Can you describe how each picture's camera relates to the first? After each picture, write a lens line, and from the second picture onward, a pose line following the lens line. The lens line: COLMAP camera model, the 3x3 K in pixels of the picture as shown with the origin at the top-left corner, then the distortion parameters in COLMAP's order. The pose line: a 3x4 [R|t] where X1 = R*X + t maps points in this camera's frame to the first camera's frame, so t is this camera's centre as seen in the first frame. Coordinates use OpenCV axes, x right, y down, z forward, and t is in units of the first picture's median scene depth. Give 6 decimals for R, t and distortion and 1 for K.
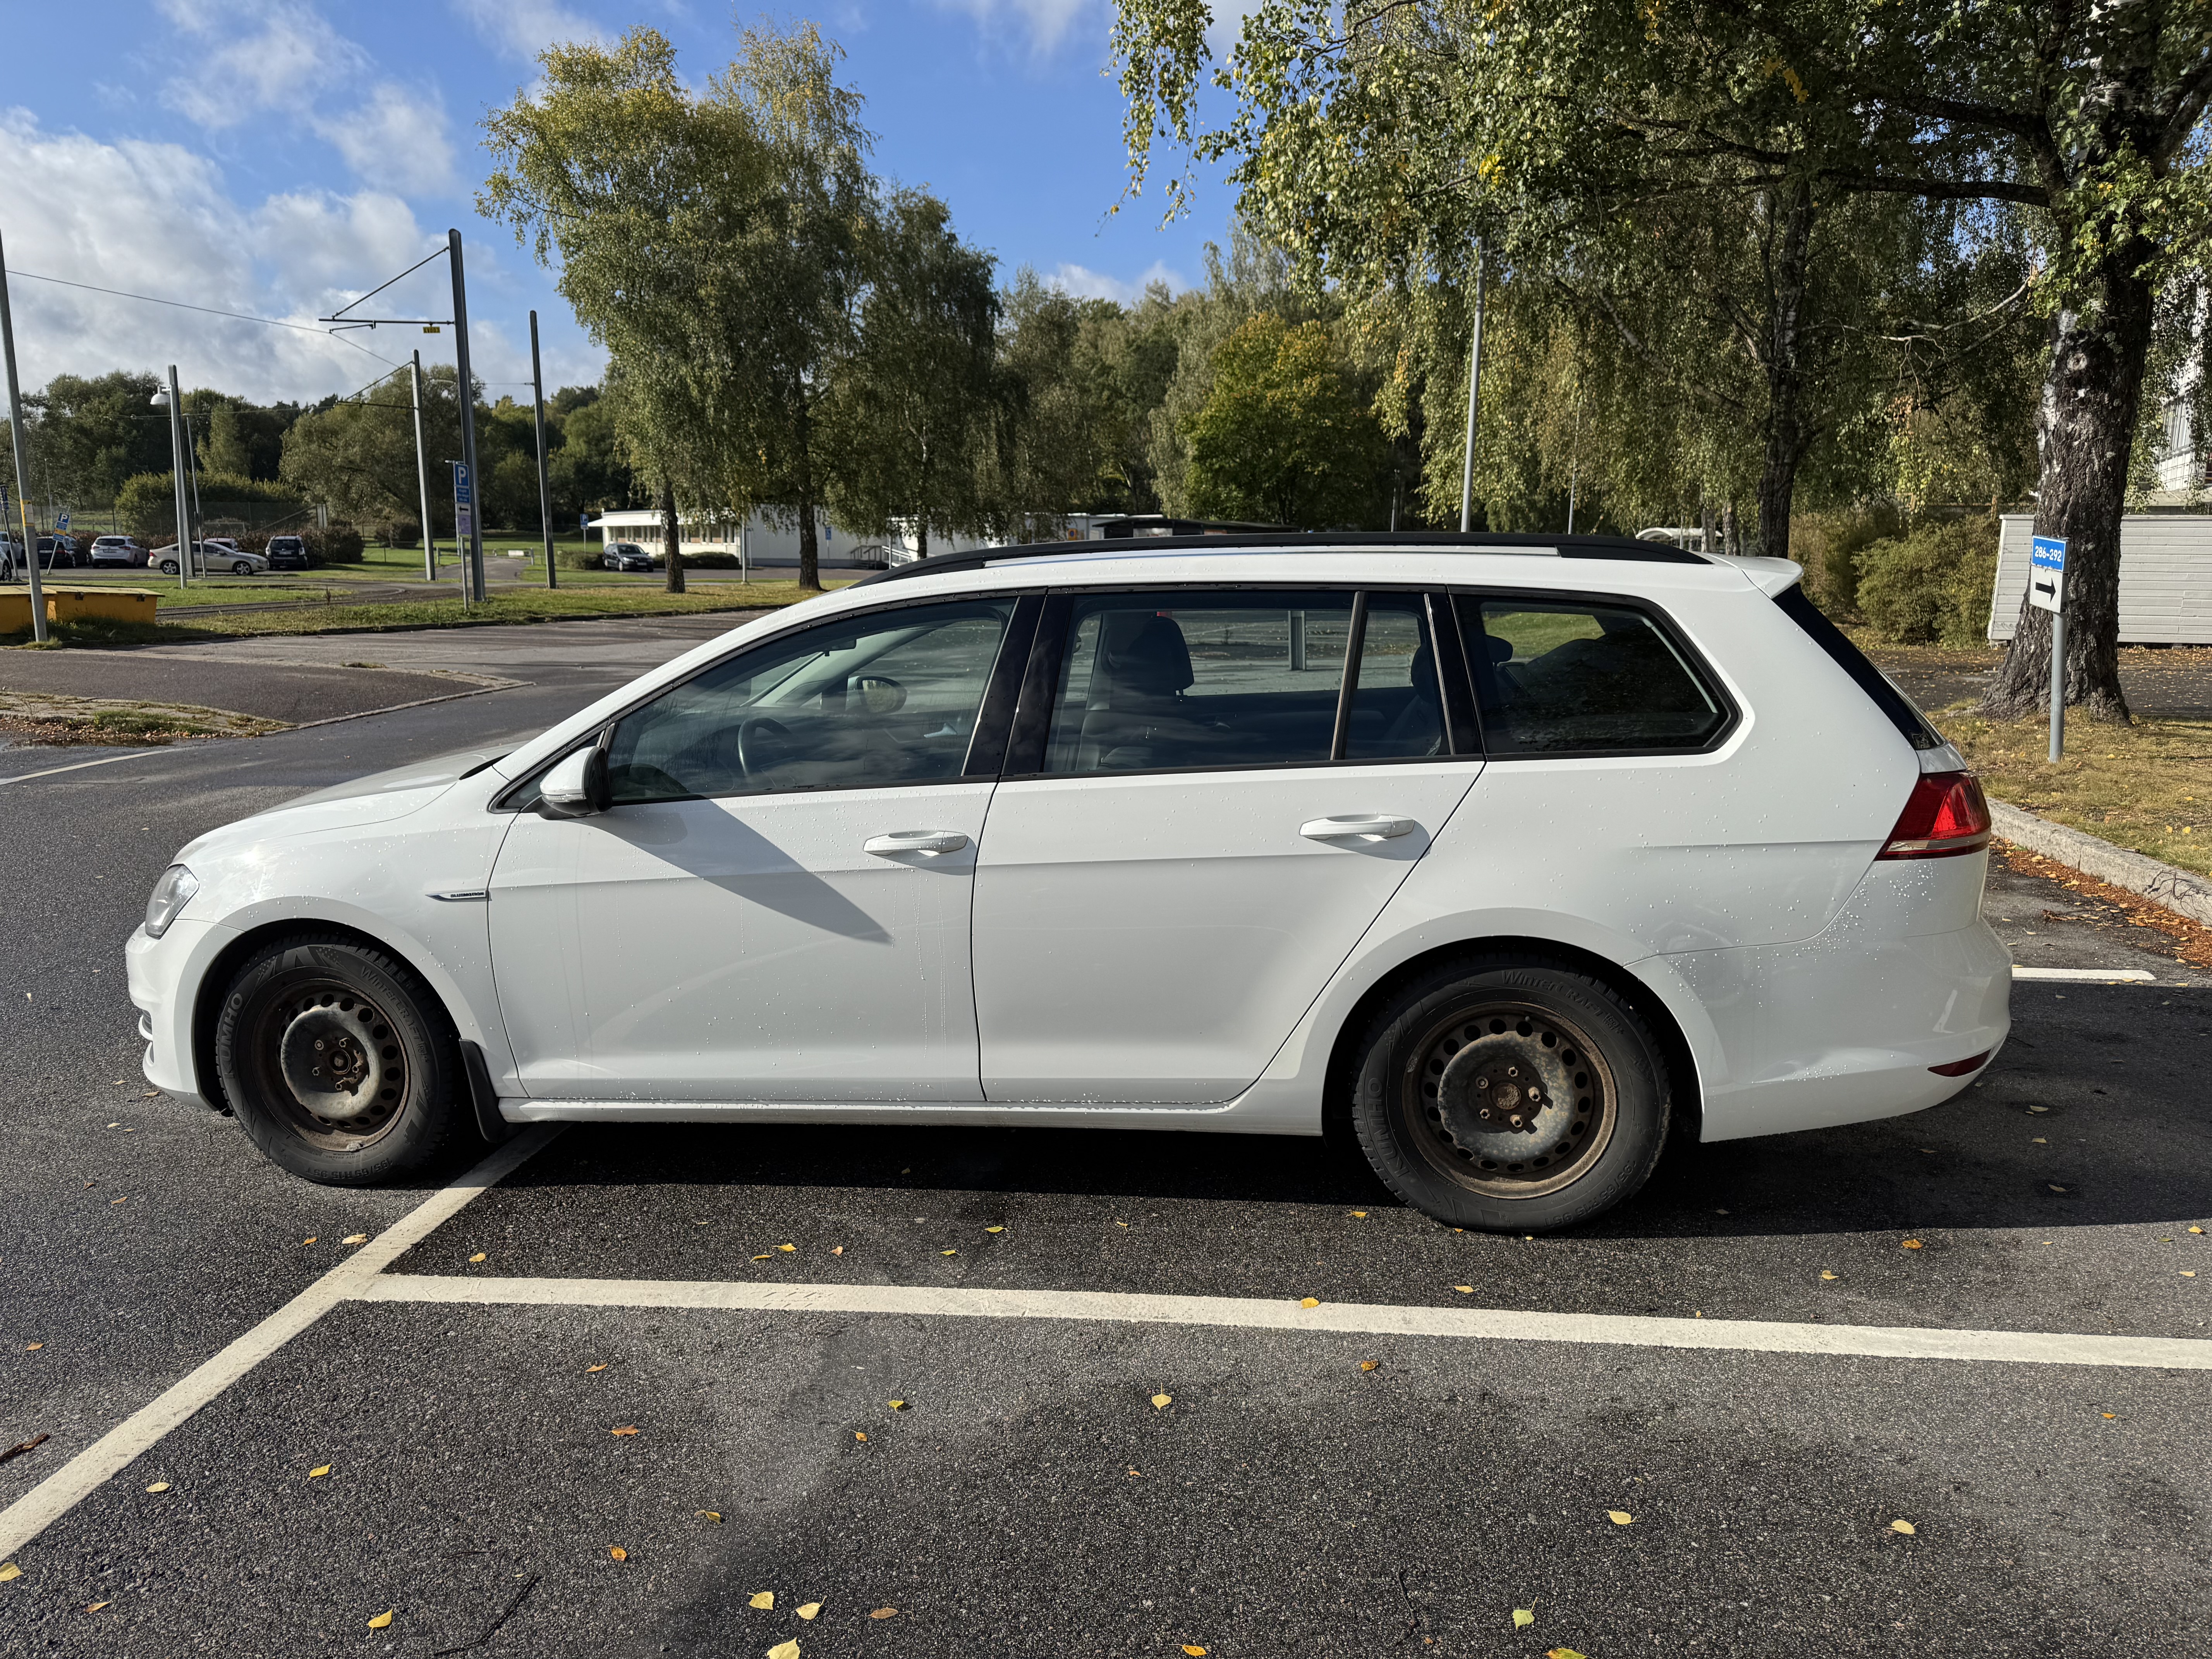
lens RADIAL K [[1560.5, 0, 1099.1], [0, 1560.5, 838.9], [0, 0, 1]] dist [0.023640, -0.025982]
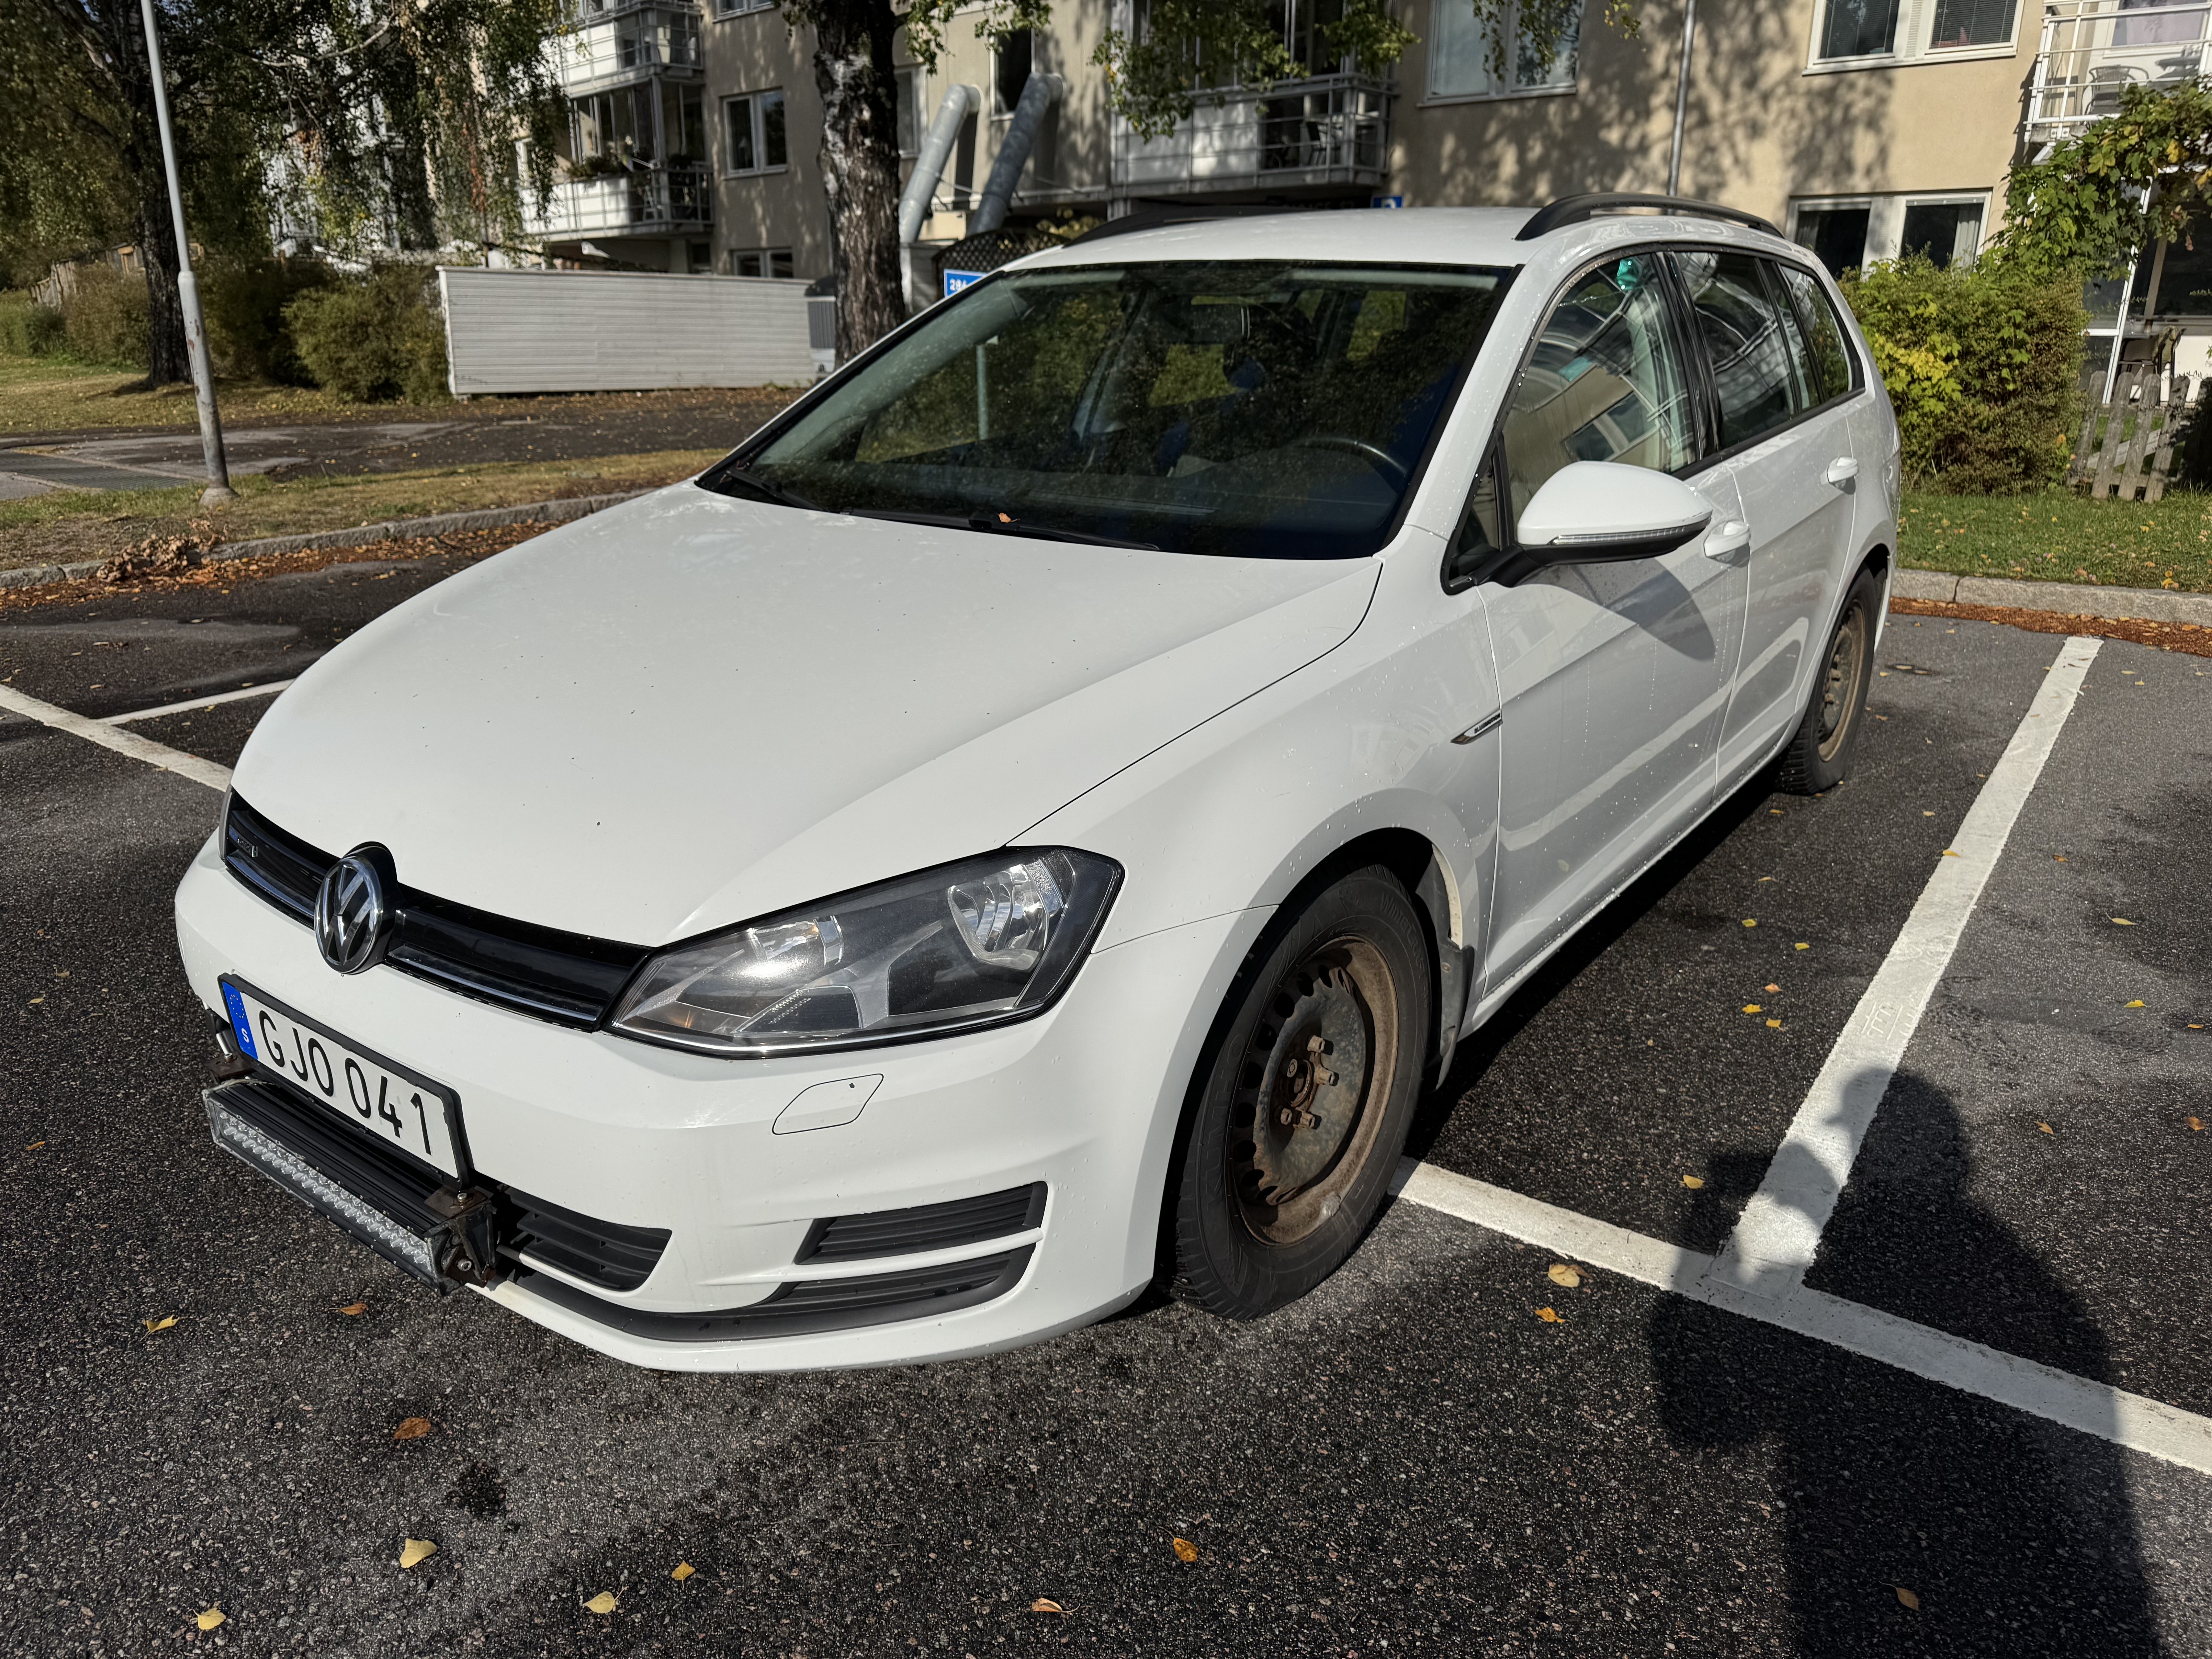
lens RADIAL K [[1560.5, 0, 1112.9], [0, 1560.5, 832.7], [0, 0, 1]] dist [0.023640, -0.025982]
pose [[0.458135, -0.275529, 0.845101, -1.051261], [0.159625, 0.960792, 0.226714, -0.091473], [-0.874432, 0.031034, 0.484154, 0.848408]]
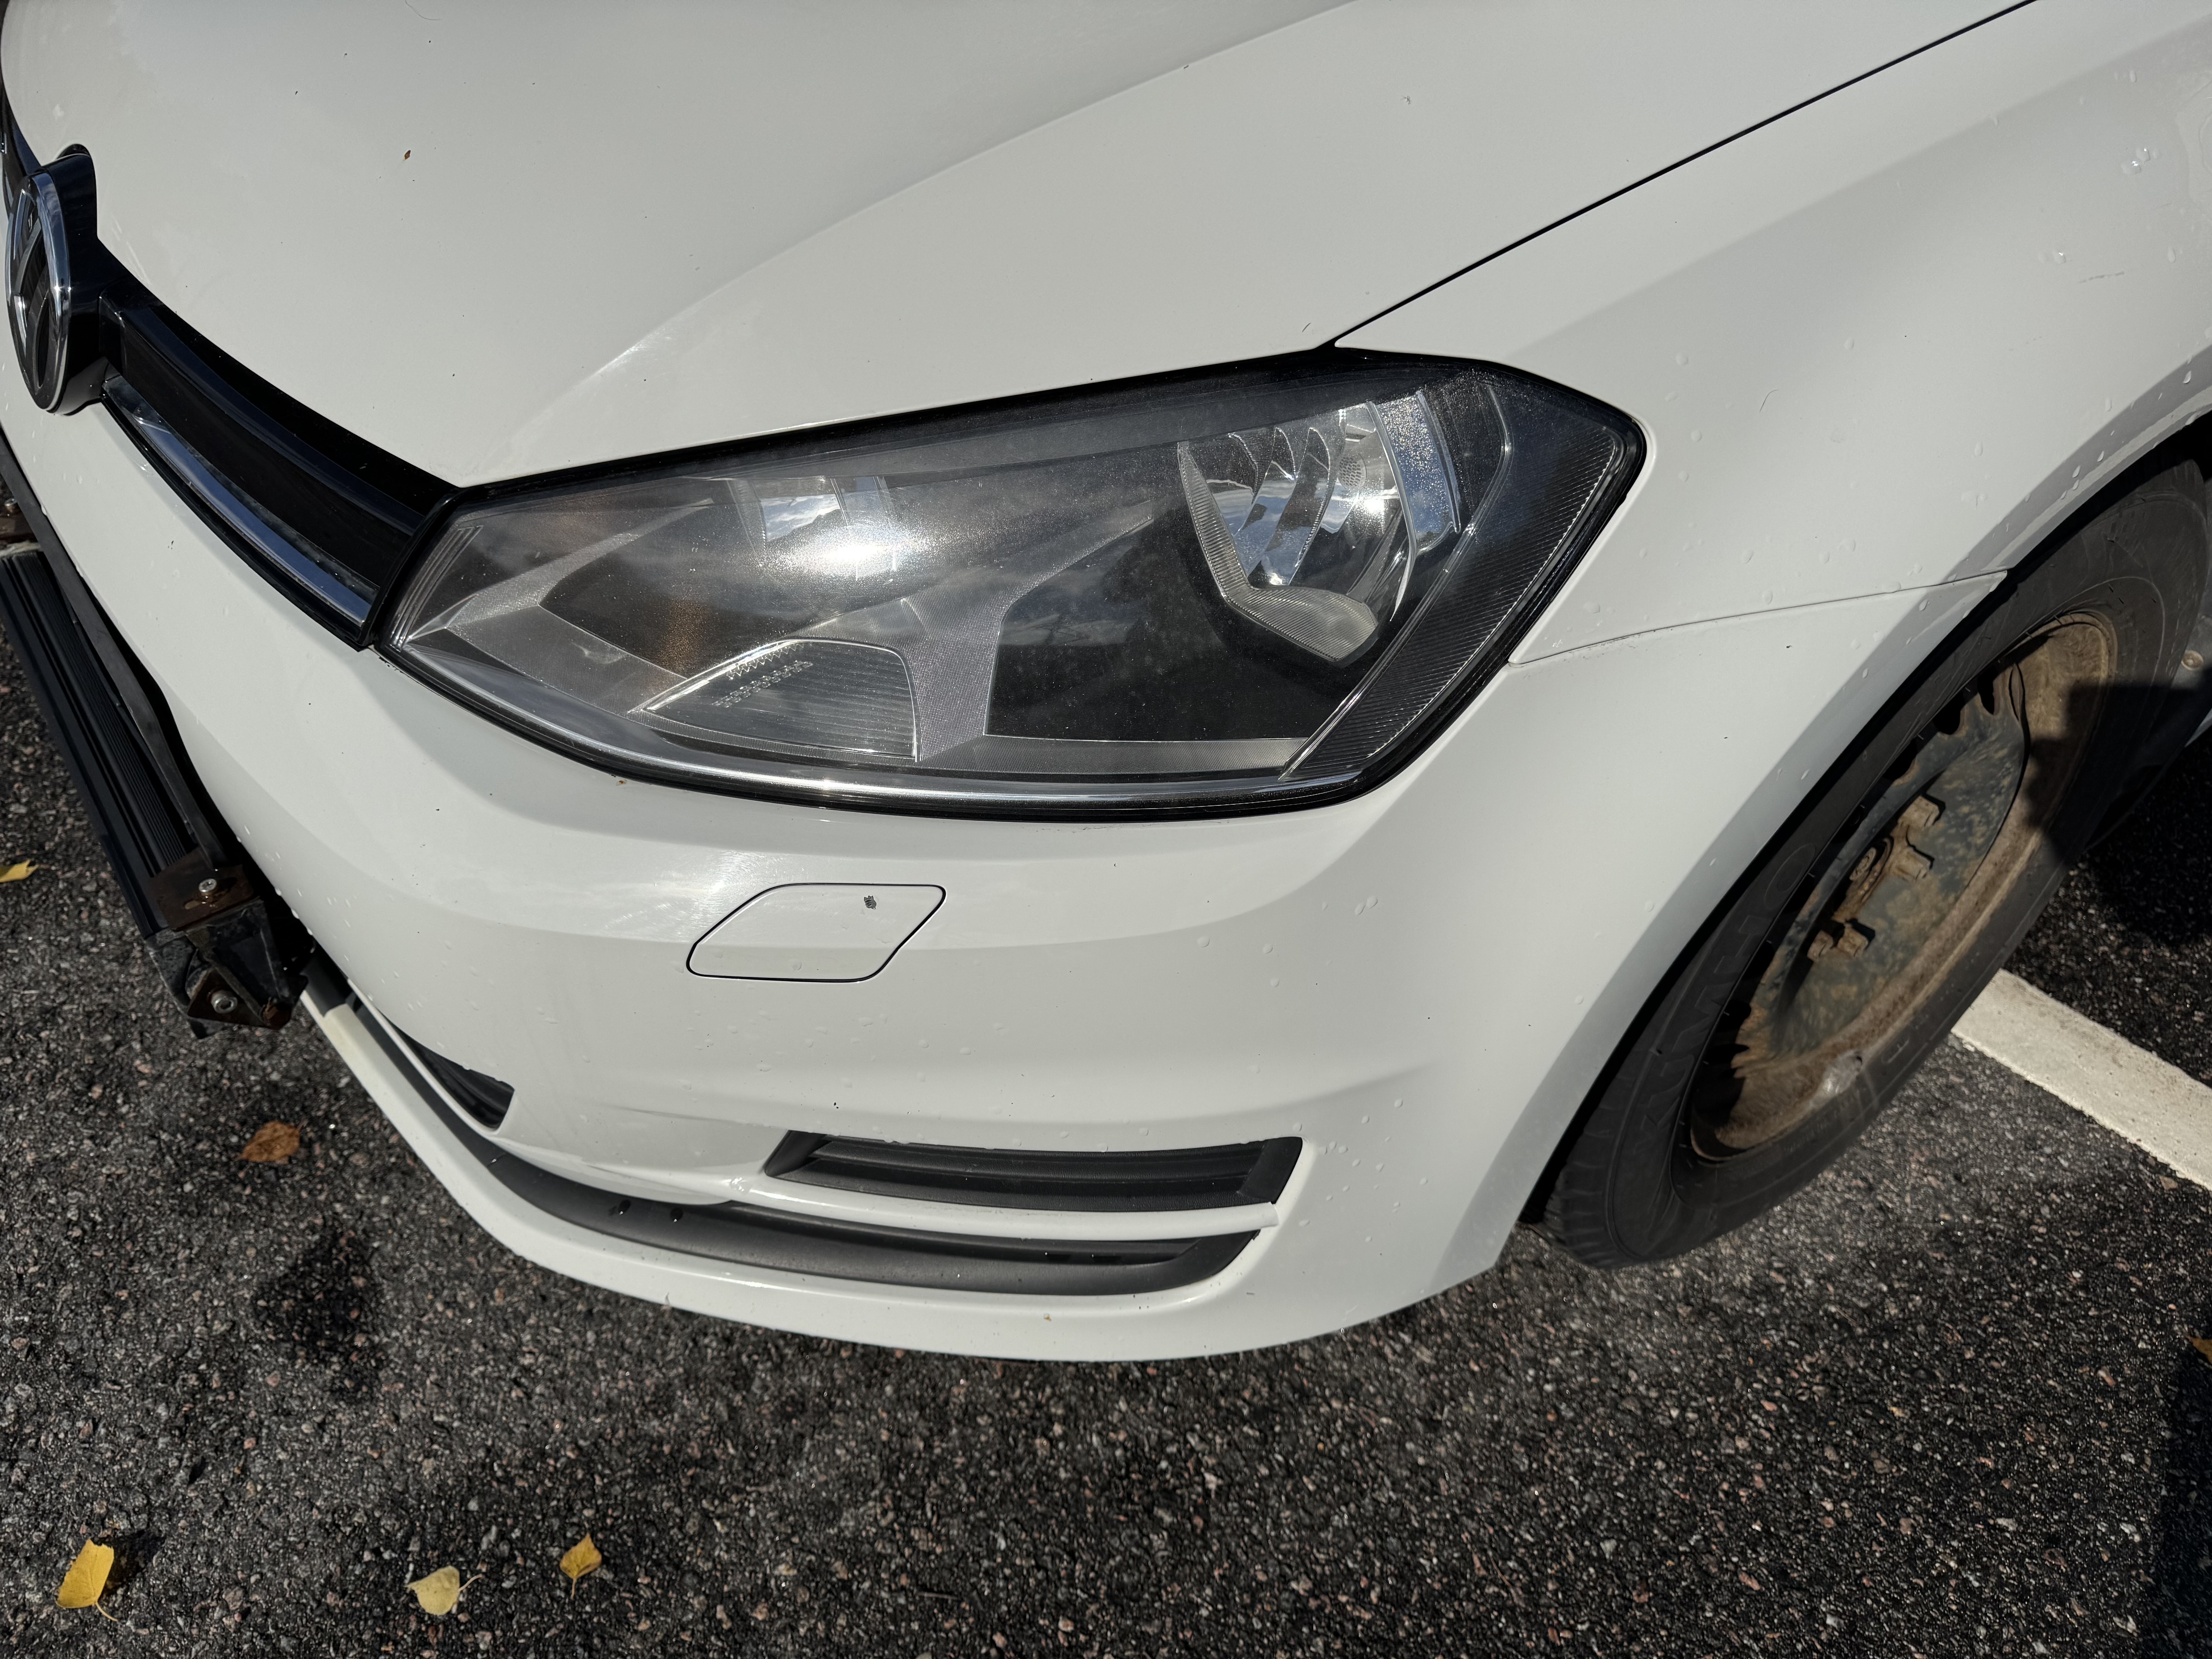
lens RADIAL K [[1560.5, 0, 1117.8], [0, 1560.5, 809.3], [0, 0, 1]] dist [0.023640, -0.025982]
pose [[0.664092, -0.449284, 0.597600, -0.801362], [0.096197, 0.844007, 0.527635, -0.033829], [-0.741436, -0.292910, 0.603718, 1.009855]]
